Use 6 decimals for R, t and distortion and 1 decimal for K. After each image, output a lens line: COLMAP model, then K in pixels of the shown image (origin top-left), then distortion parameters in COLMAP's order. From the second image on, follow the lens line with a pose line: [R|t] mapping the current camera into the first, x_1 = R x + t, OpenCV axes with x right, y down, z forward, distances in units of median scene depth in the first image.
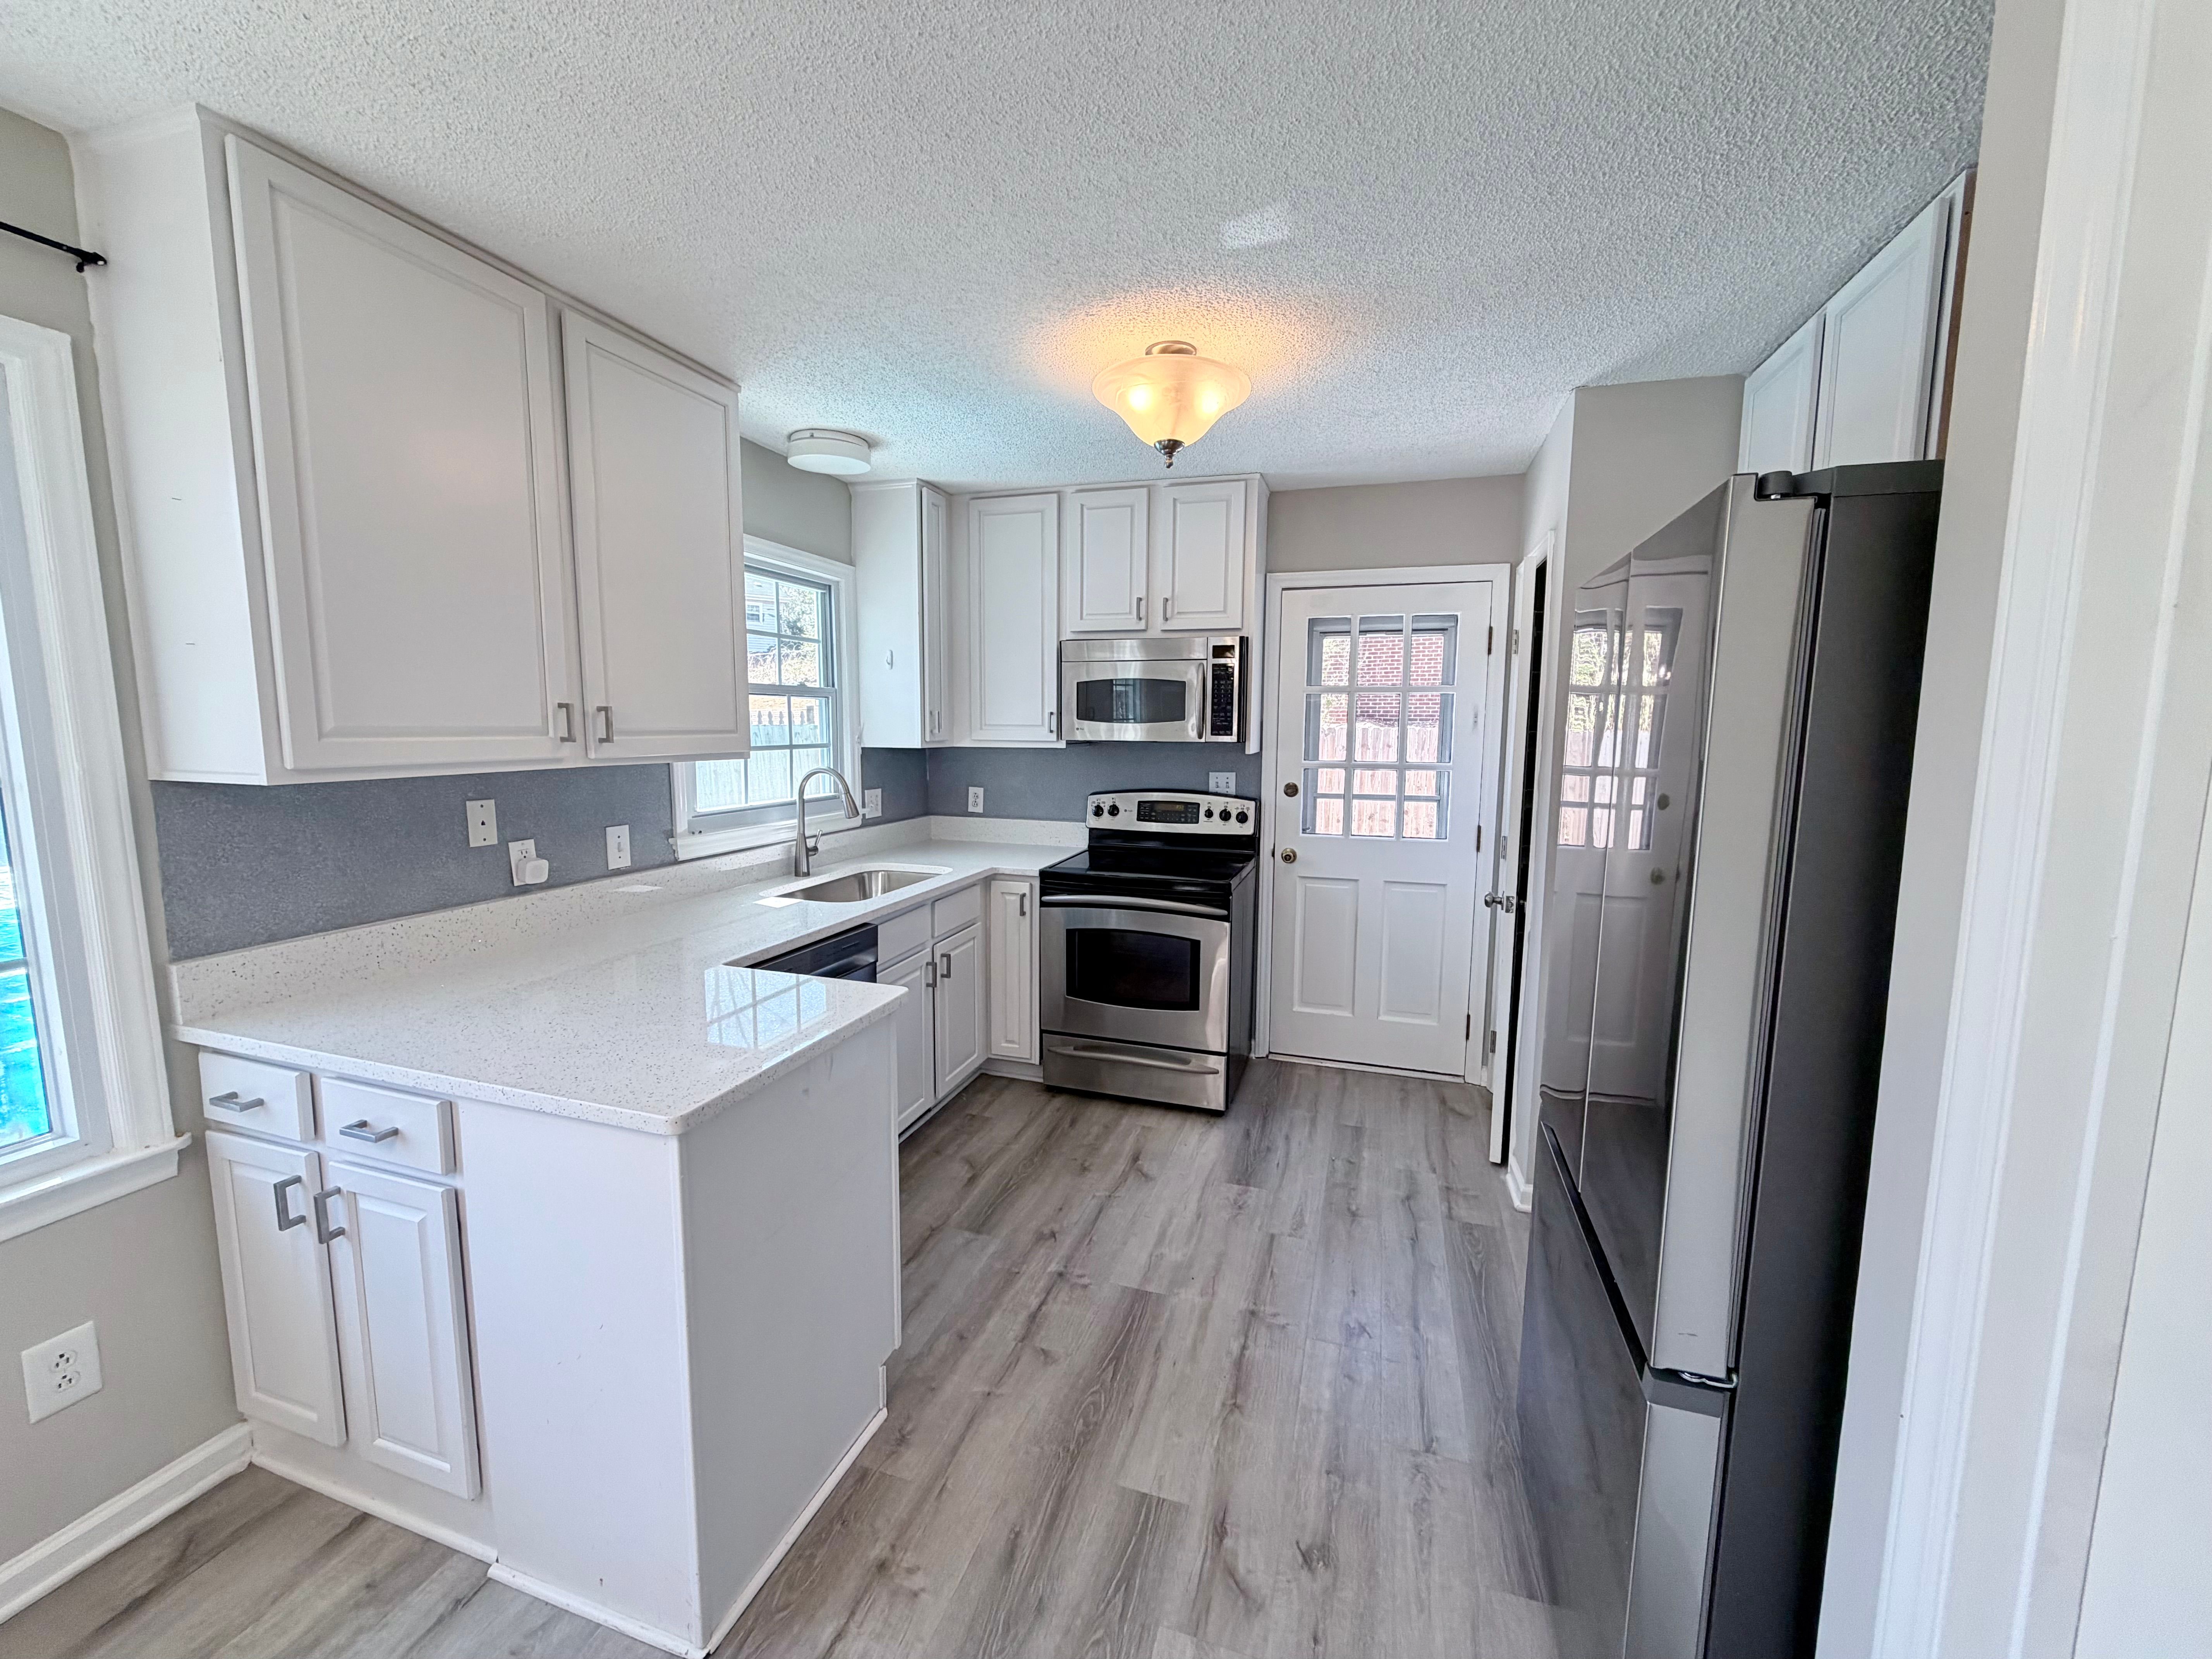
lens RADIAL K [[880.1, 0, 1099.8], [0, 880.1, 827.0], [0, 0, 1]] dist [0.000542, -0.000077]
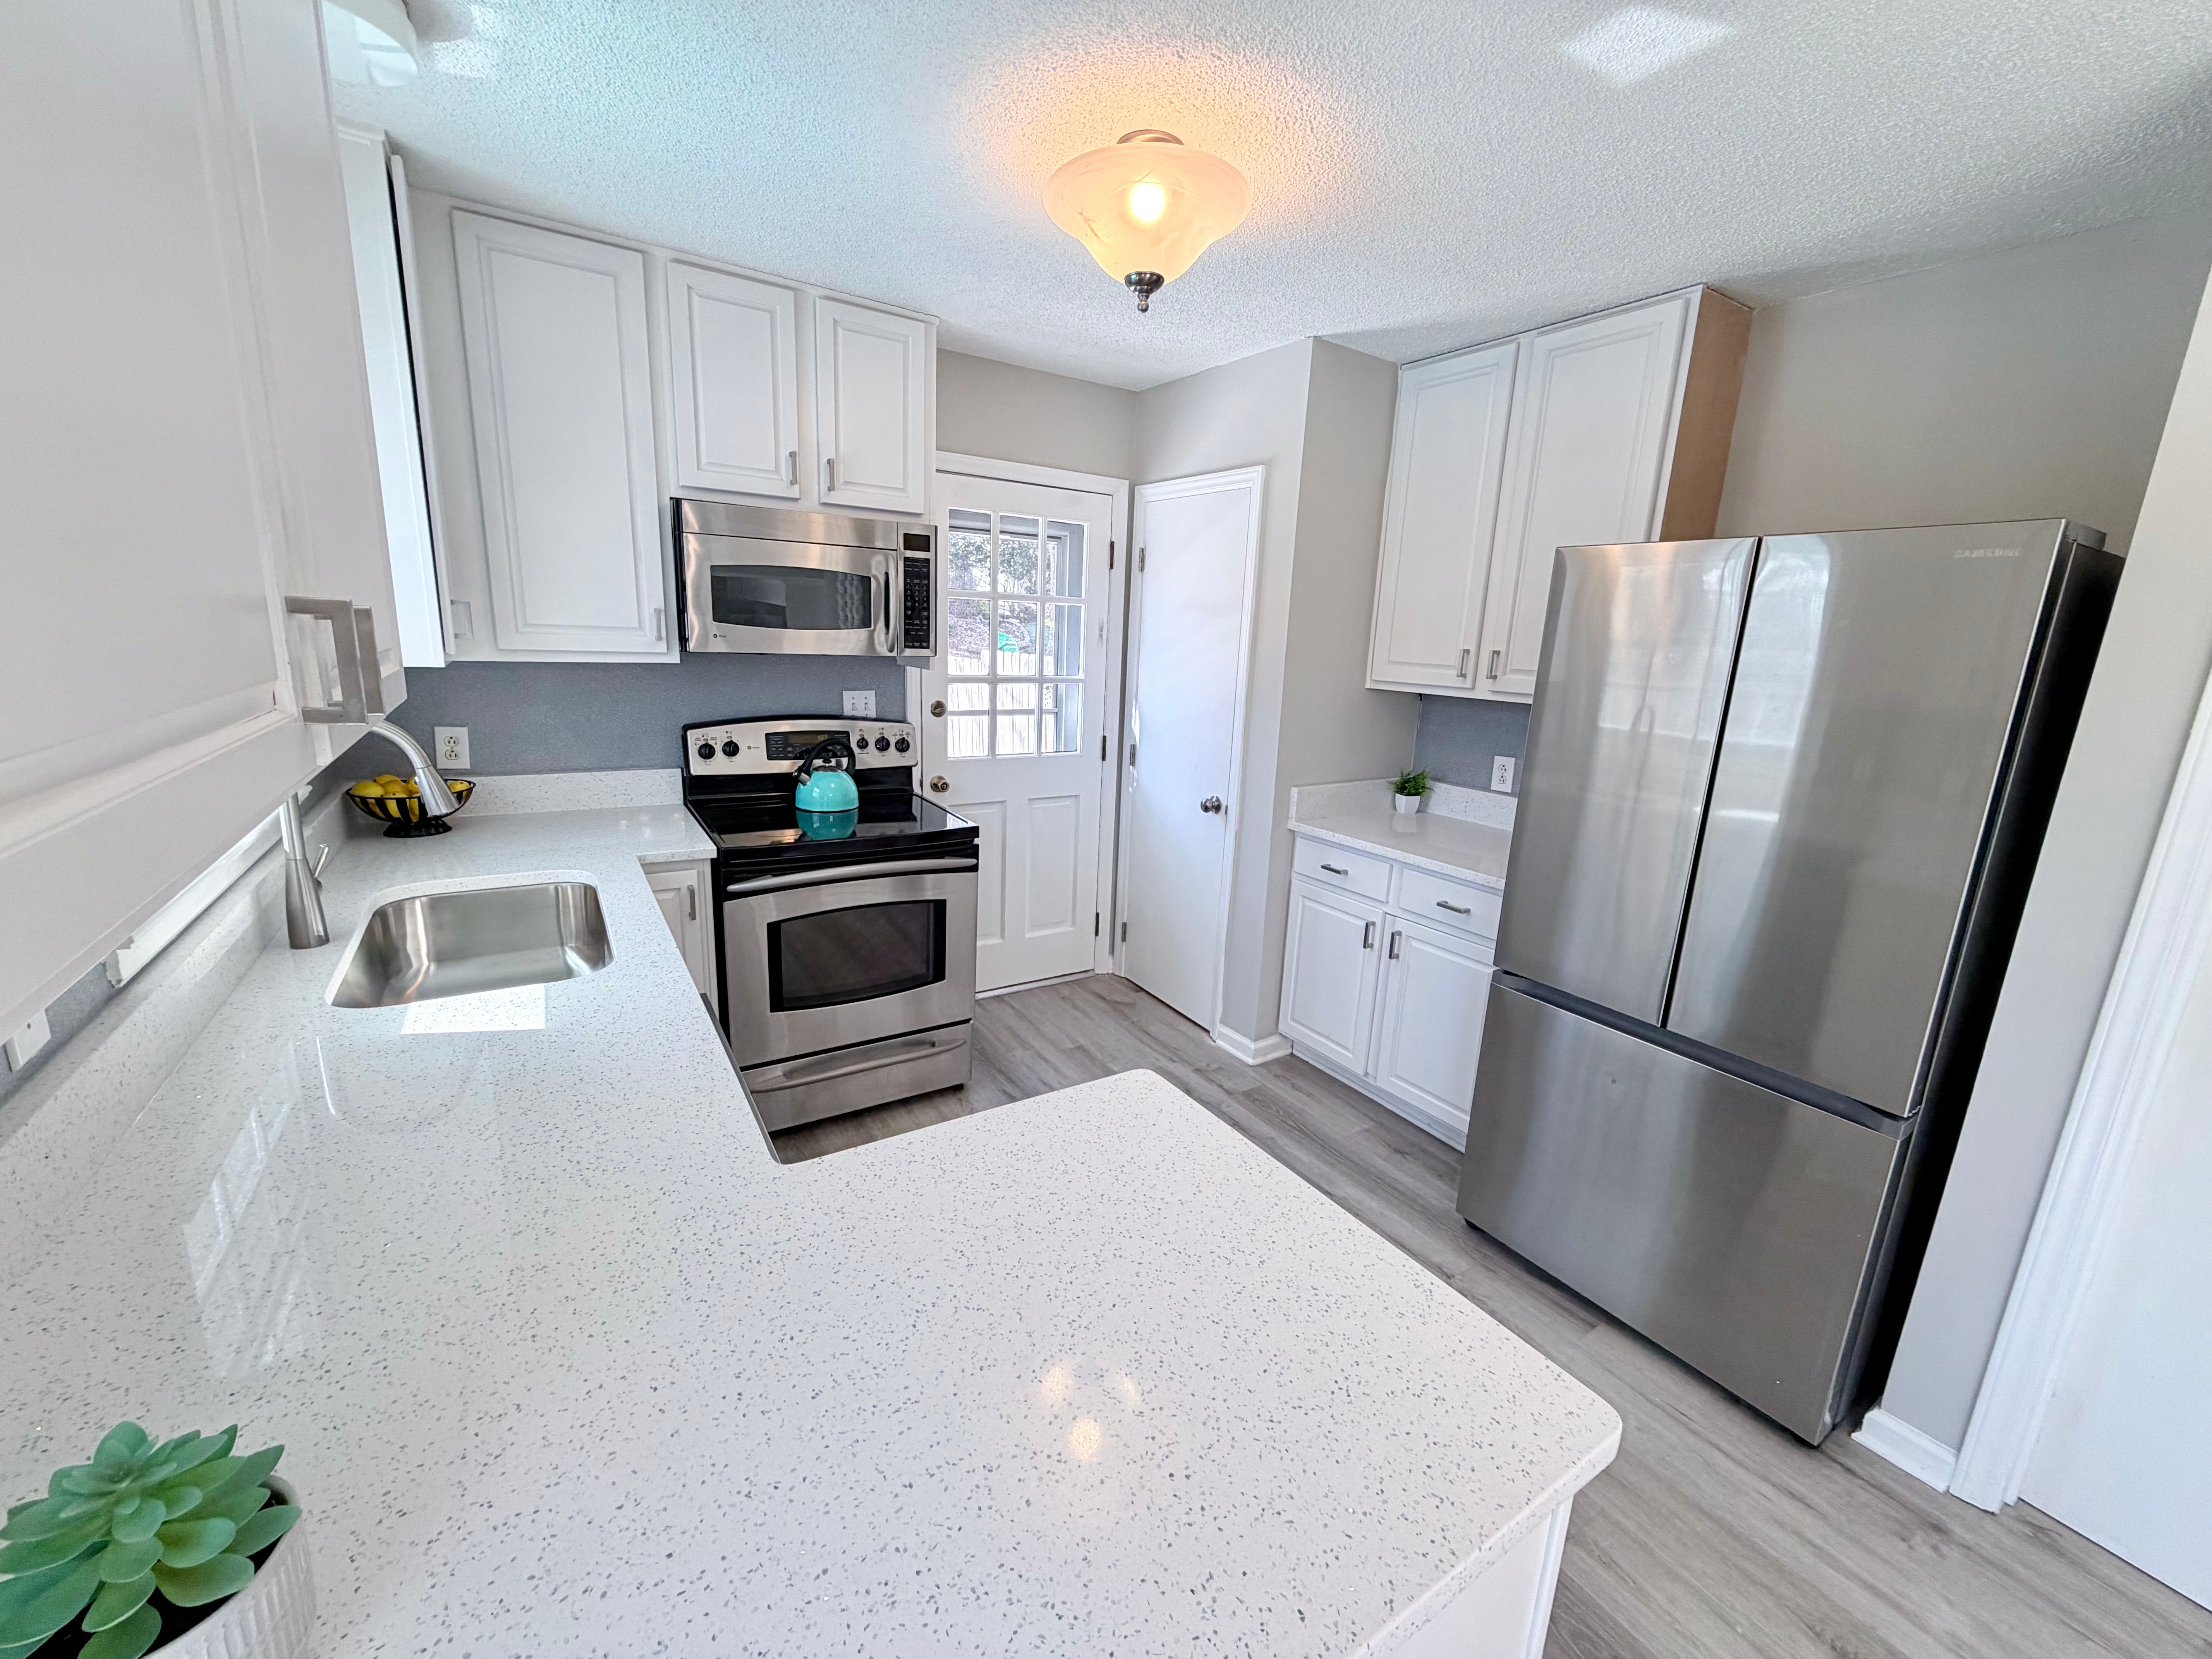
lens RADIAL K [[880.1, 0, 1105.5], [0, 880.1, 826.7], [0, 0, 1]] dist [0.000542, -0.000077]
pose [[0.630160, -0.147944, 0.762241, -0.376407], [0.056265, 0.987800, 0.145207, -0.046268], [-0.774424, -0.048616, 0.630796, 0.321751]]
